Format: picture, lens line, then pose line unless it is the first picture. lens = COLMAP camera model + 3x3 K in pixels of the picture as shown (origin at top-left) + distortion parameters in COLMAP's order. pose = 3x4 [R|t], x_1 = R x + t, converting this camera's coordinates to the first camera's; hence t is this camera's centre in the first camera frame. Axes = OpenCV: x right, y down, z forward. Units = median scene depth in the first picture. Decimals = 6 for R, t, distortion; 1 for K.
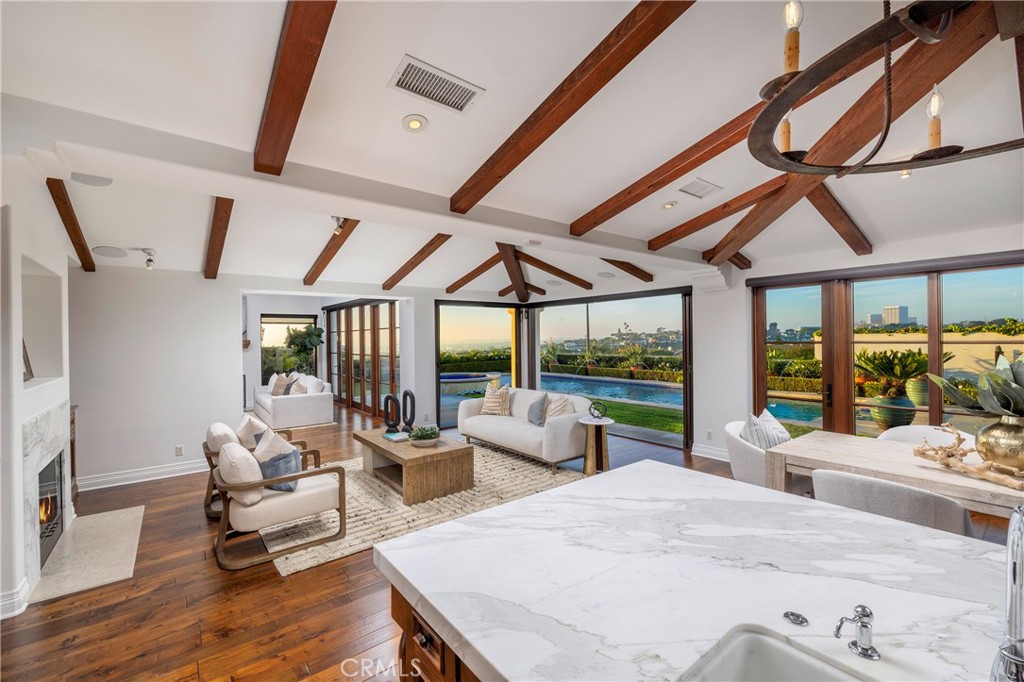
lens RADIAL K [[429.3, 0, 525.6], [0, 429.3, 339.4], [0, 0, 1]] dist [0.002231, 0.000564]
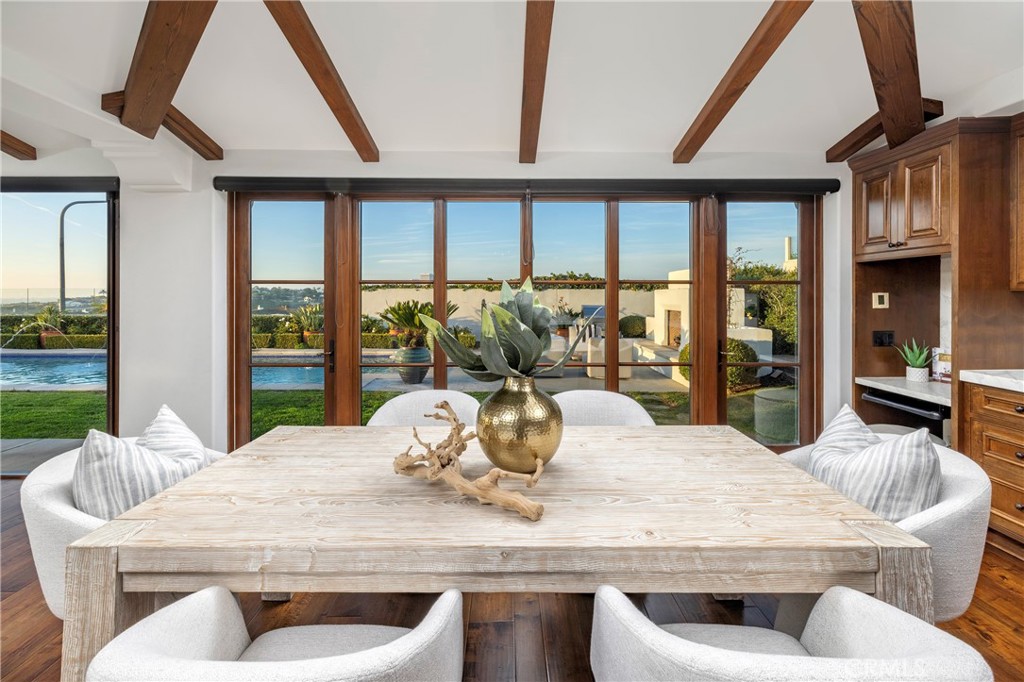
lens RADIAL K [[443.5, 0, 507.9], [0, 443.5, 295.5], [0, 0, 1]] dist [0.000912, 0.000181]
pose [[0.627526, 0.011924, 0.778504, 0.280444], [-0.008132, 0.999929, -0.008761, 0.029998], [-0.778553, -0.000833, 0.627578, 0.275707]]
